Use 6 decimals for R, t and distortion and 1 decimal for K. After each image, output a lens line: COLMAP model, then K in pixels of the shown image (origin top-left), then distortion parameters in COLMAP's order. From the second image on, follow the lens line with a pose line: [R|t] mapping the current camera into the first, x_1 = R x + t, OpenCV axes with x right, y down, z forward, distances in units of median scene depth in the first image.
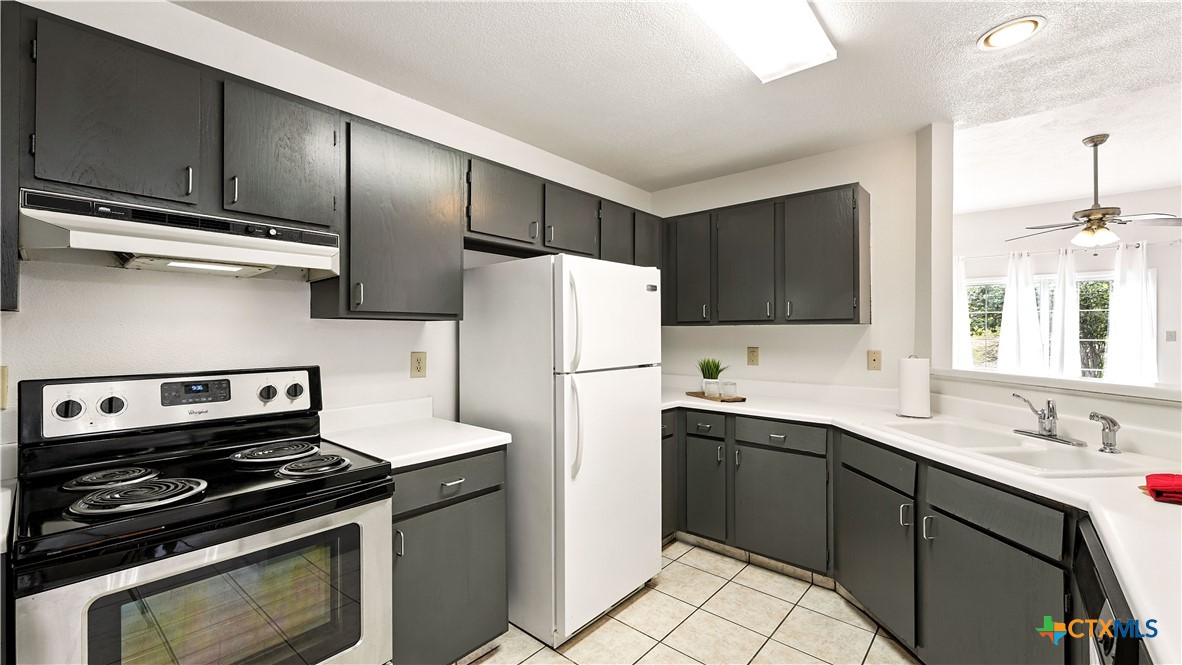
lens RADIAL K [[477.3, 0, 587.9], [0, 477.3, 331.2], [0, 0, 1]] dist [0.000234, 0.000000]
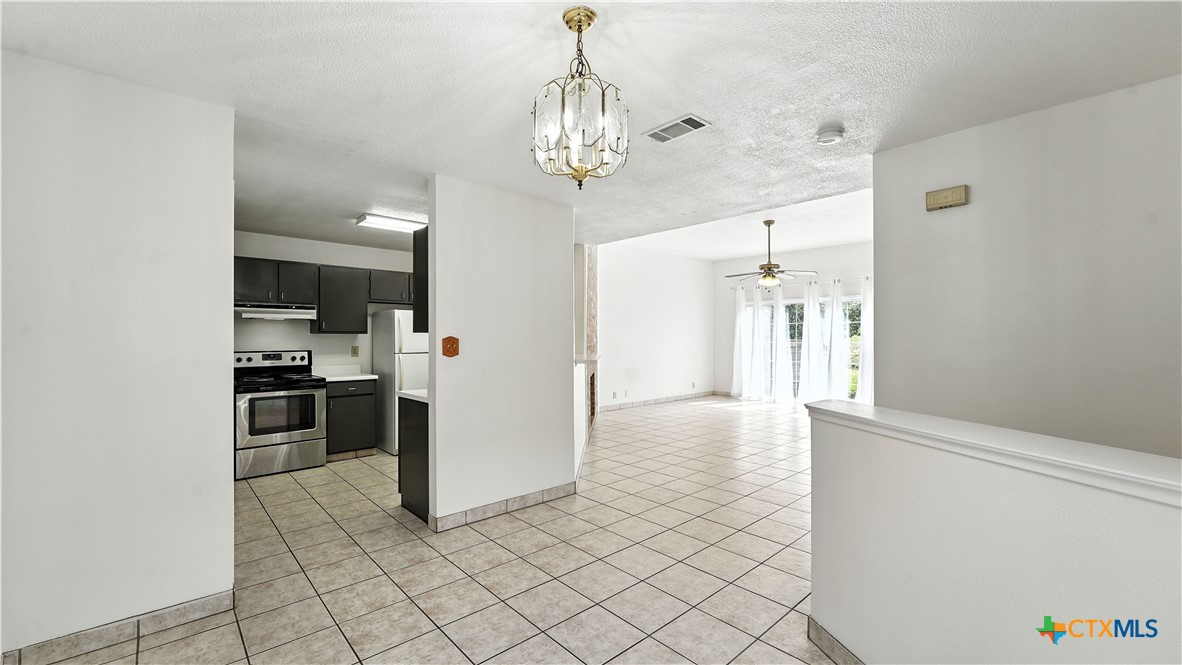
lens RADIAL K [[477.3, 0, 592.9], [0, 477.3, 337.7], [0, 0, 1]] dist [0.000234, 0.000000]
pose [[0.994177, -0.003183, -0.107710, 1.446155], [0.003434, 0.999992, 0.002145, -0.003594], [0.107702, -0.002502, 0.994180, -1.694780]]
